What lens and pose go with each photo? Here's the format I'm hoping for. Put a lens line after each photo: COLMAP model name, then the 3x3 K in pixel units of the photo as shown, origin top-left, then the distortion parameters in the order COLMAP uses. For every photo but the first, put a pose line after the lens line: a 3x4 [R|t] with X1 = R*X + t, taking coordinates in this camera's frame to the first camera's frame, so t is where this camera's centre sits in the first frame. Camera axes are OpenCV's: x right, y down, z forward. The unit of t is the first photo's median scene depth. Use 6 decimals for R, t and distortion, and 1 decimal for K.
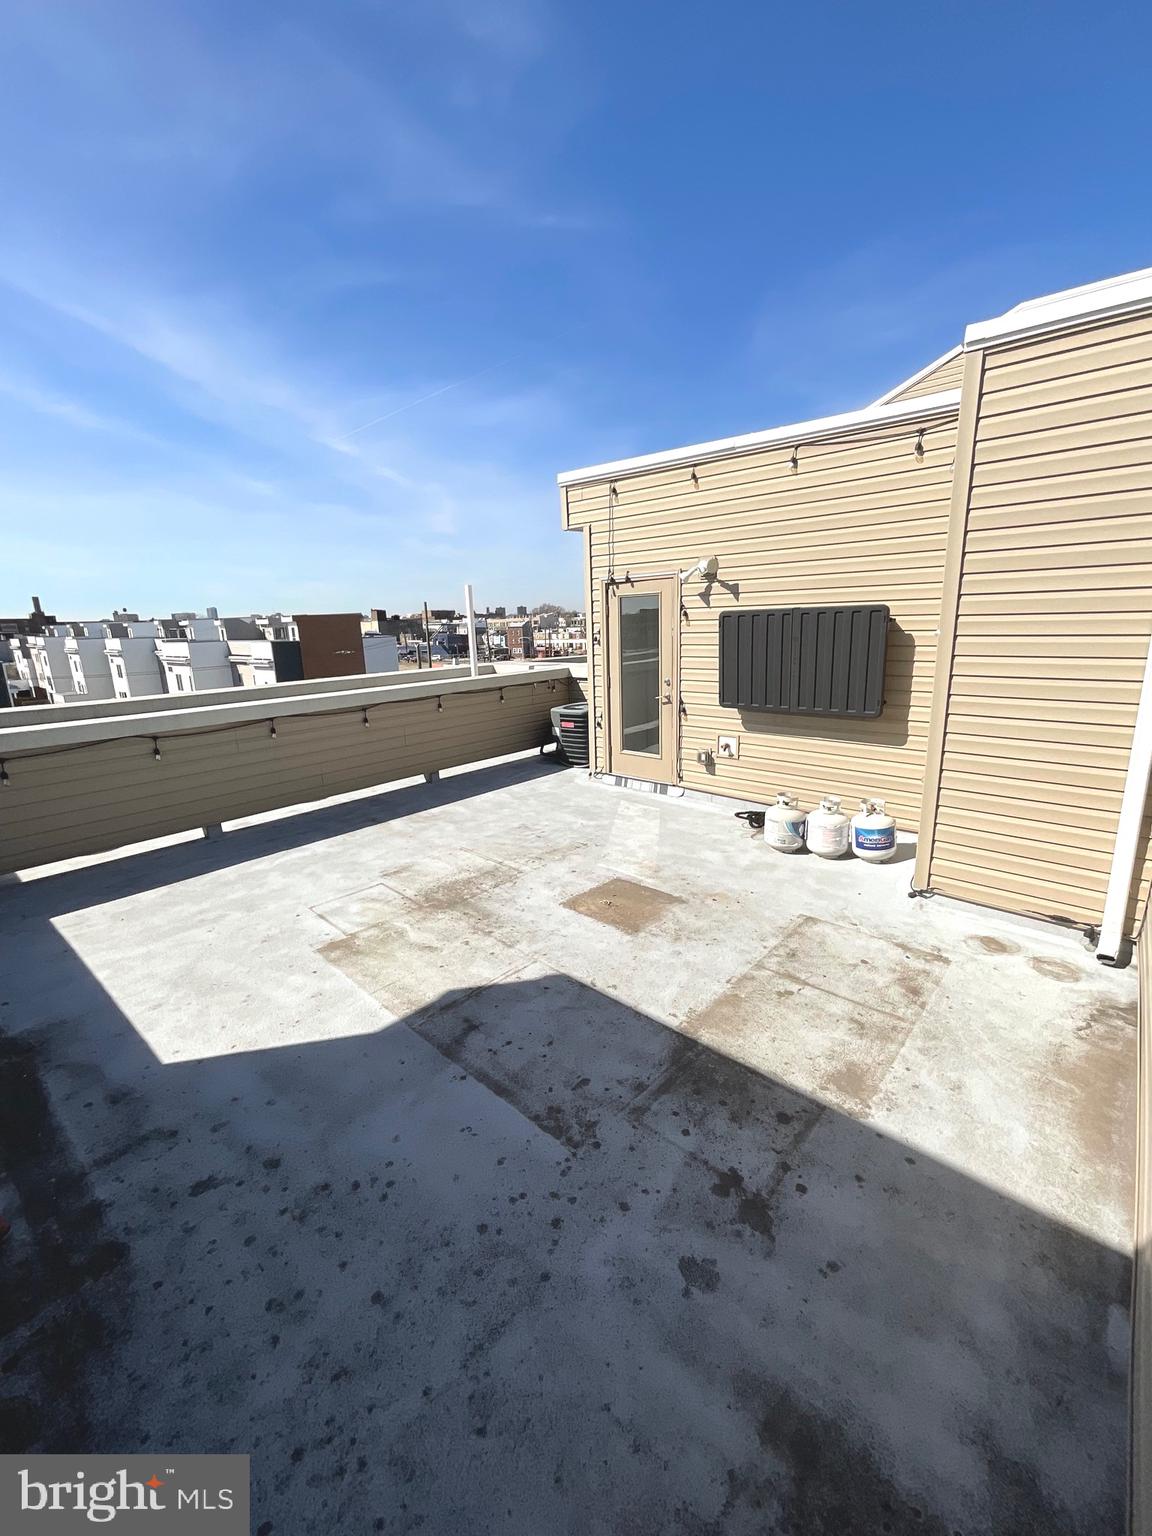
lens RADIAL K [[620.6, 0, 575.8], [0, 620.6, 763.8], [0, 0, 1]] dist [0.000380, -0.000166]
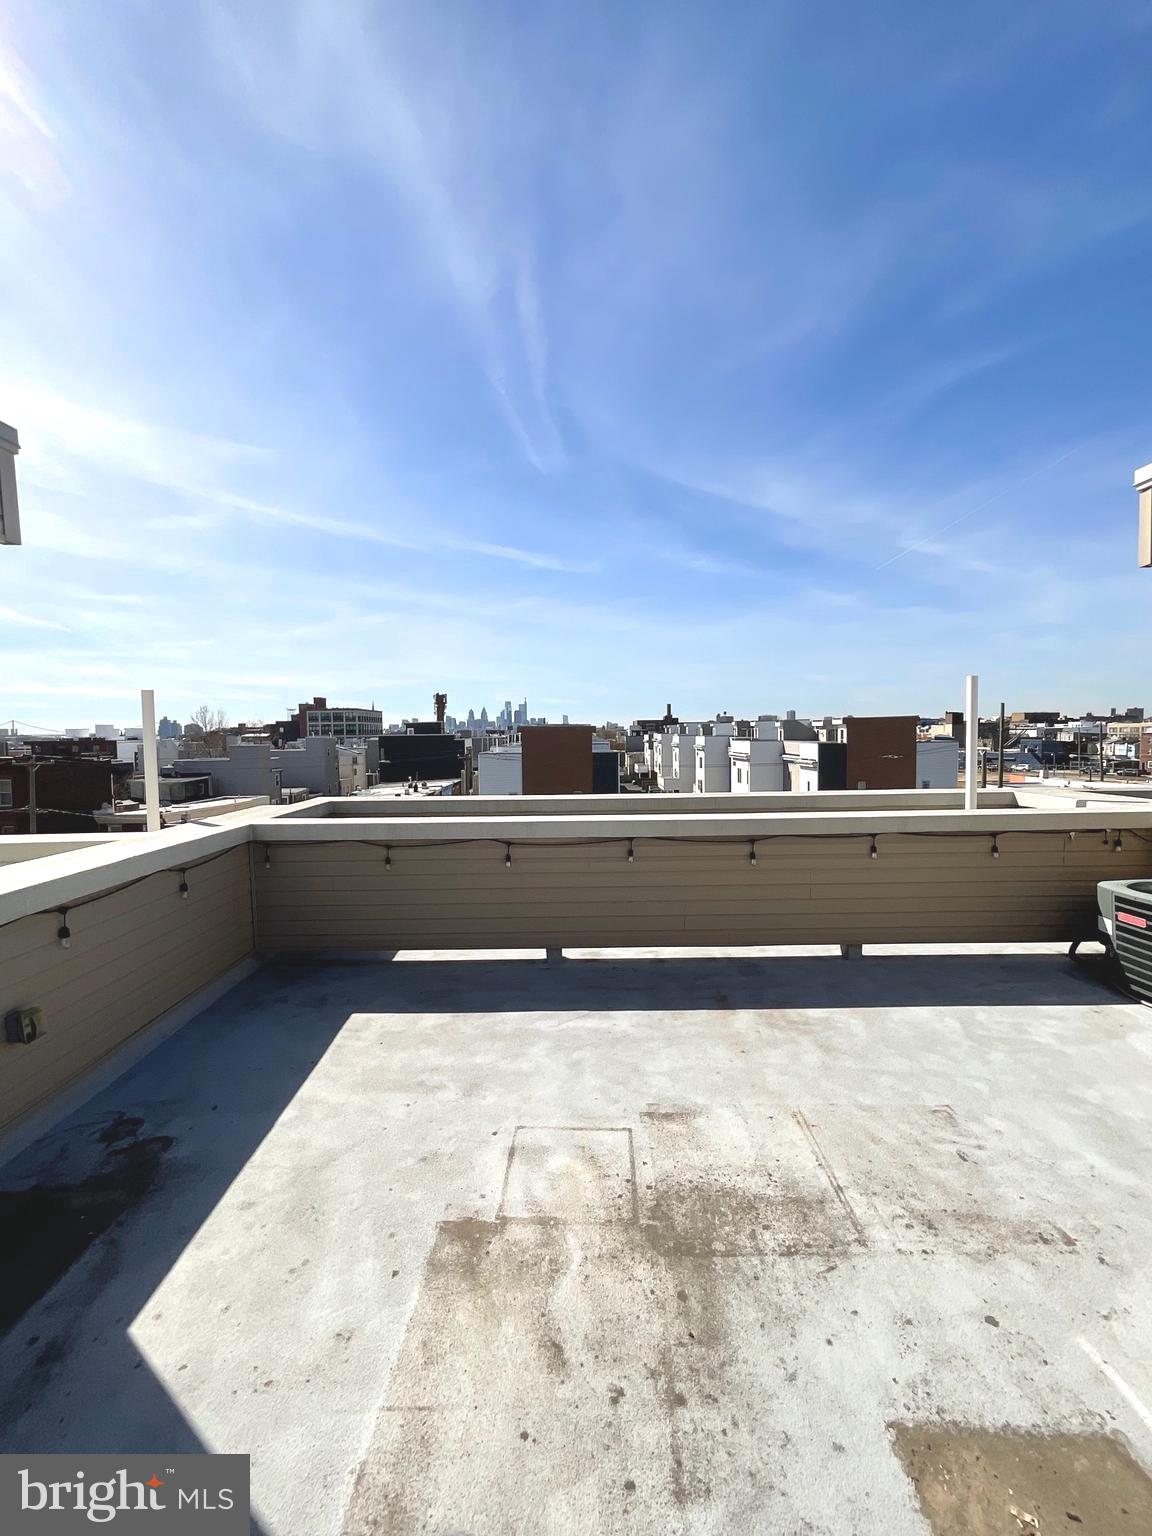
lens RADIAL K [[620.6, 0, 578.8], [0, 620.6, 770.4], [0, 0, 1]] dist [0.000380, -0.000166]
pose [[0.663081, 0.064891, -0.745730, 0.095889], [-0.175823, 0.981865, -0.070898, -0.106173], [0.727606, 0.178128, 0.662465, 0.438690]]
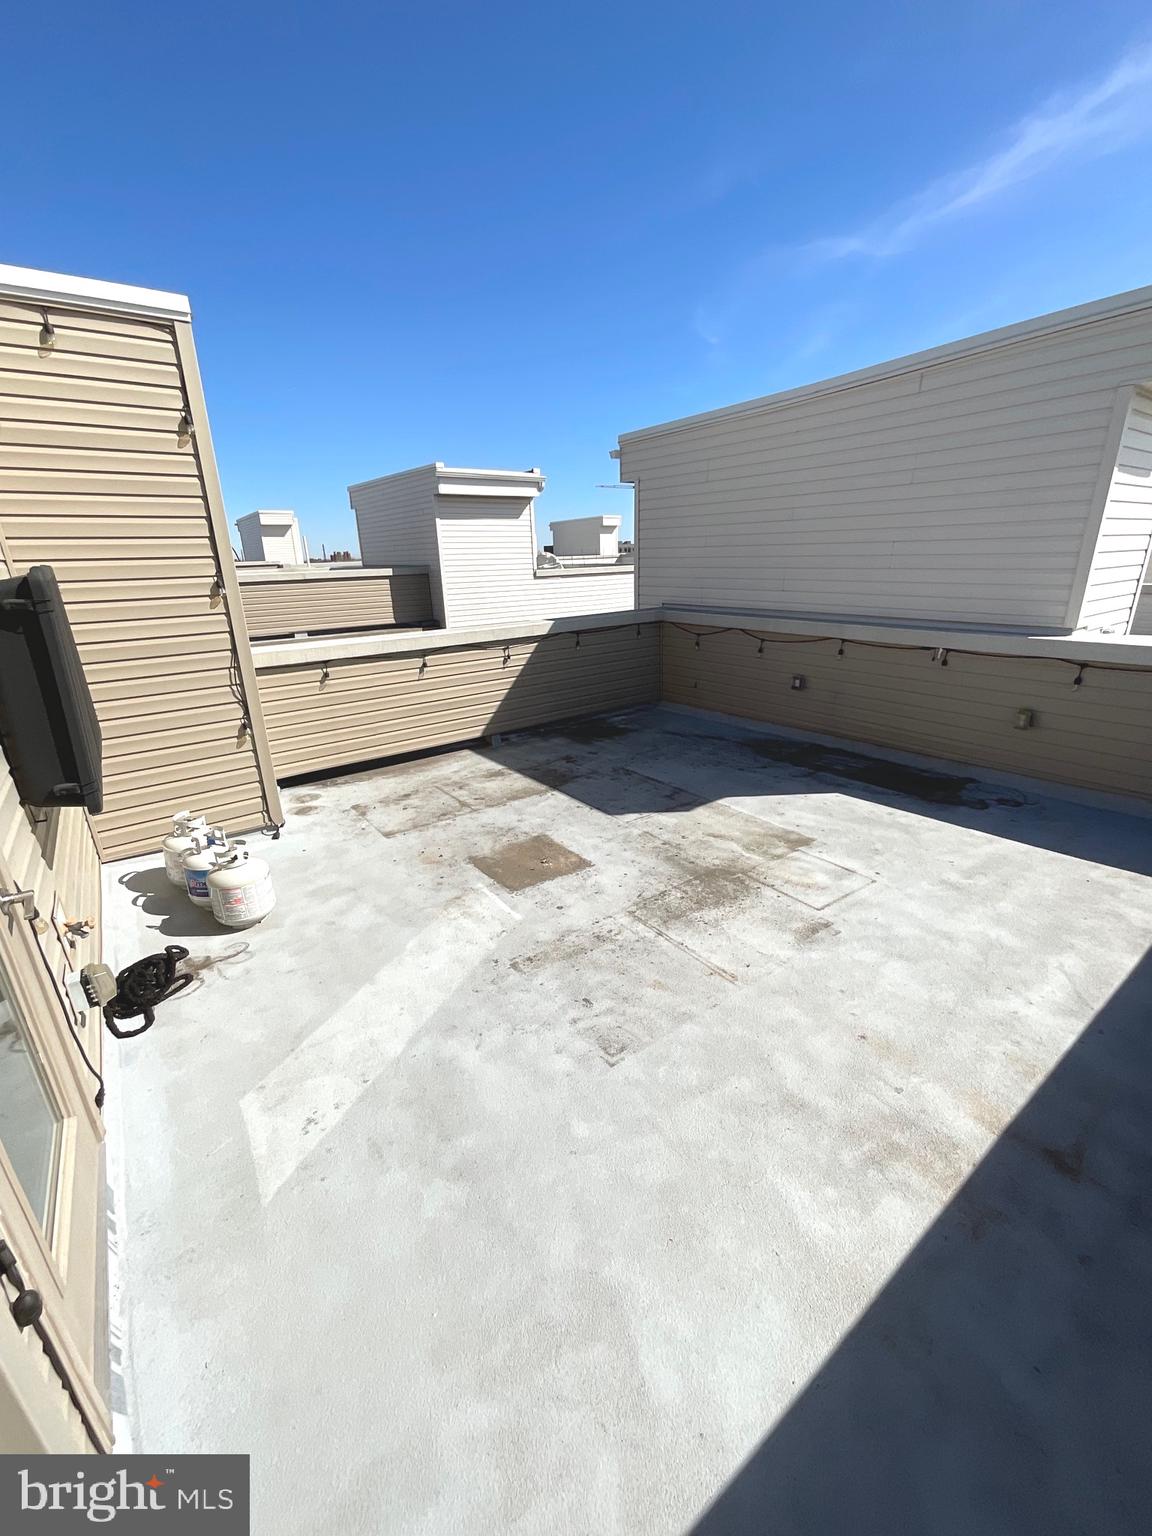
lens RADIAL K [[620.6, 0, 577.4], [0, 620.6, 766.2], [0, 0, 1]] dist [0.000380, -0.000166]
pose [[-0.975911, -0.016803, 0.217520, -0.175655], [0.100951, 0.849091, 0.518511, -0.340756], [-0.193407, 0.527979, -0.826941, 1.461710]]
